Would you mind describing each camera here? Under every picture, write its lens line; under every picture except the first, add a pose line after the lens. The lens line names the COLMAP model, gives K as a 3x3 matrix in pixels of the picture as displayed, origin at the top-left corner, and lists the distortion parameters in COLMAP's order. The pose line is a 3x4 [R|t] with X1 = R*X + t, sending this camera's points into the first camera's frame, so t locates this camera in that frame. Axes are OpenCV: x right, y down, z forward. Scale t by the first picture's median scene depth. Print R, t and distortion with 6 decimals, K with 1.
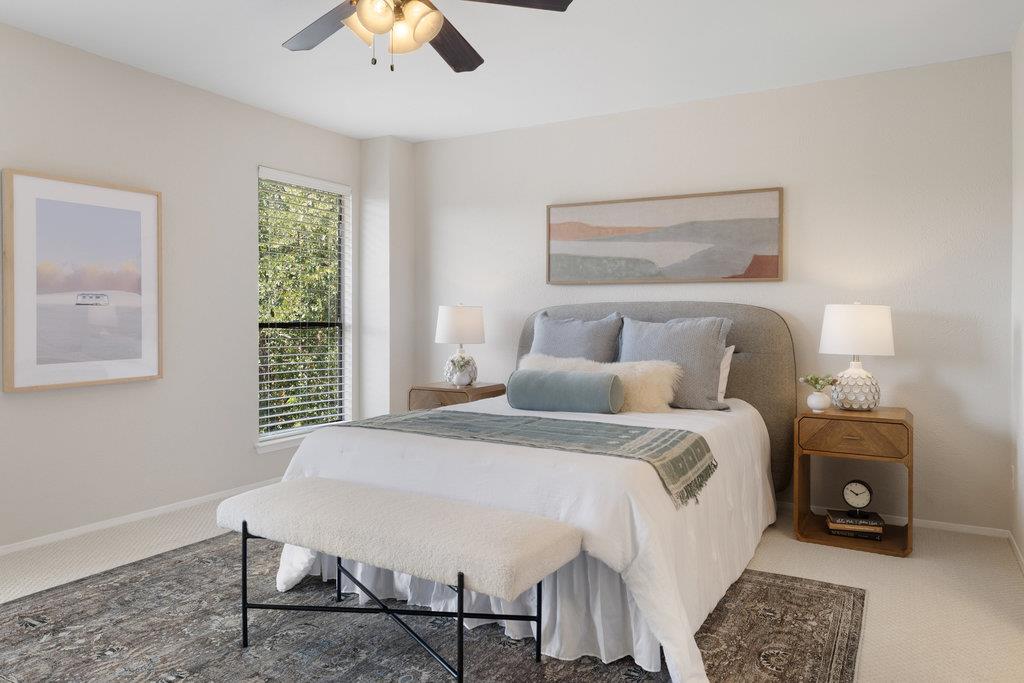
lens RADIAL K [[709.5, 0, 511.6], [0, 709.5, 318.6], [0, 0, 1]] dist [0.003494, 0.001080]
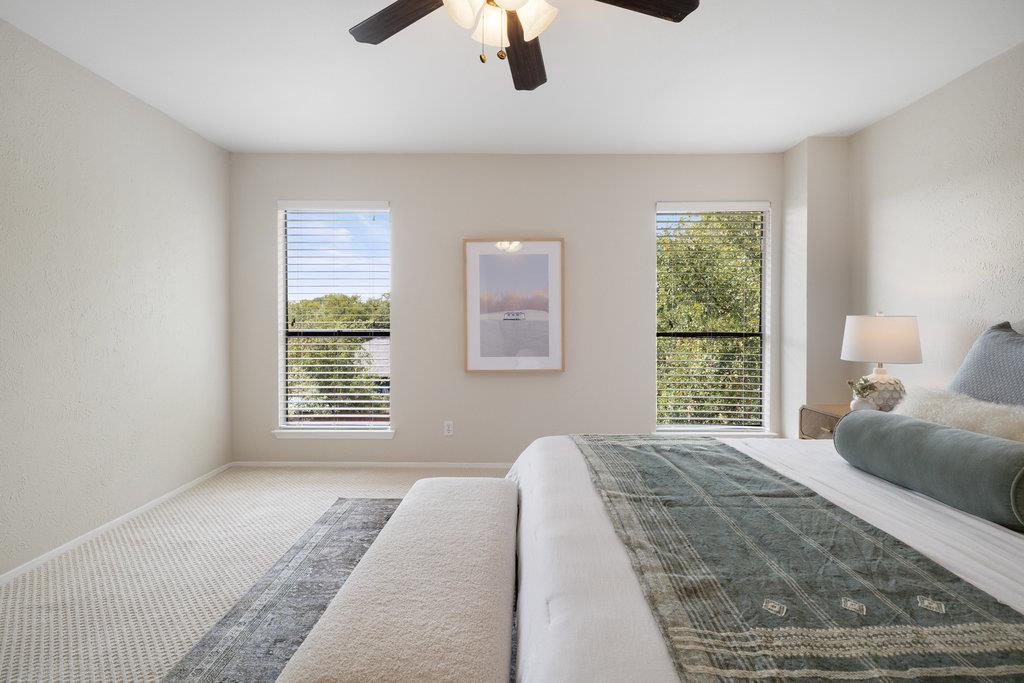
lens RADIAL K [[448.5, 0, 512.5], [0, 448.5, 322.6], [0, 0, 1]] dist [0.002405, -0.000093]
pose [[0.475410, 0.001175, -0.879764, 0.216713], [-0.002779, 0.999996, -0.000166, -0.010987], [0.879760, 0.002524, 0.475411, 0.460647]]
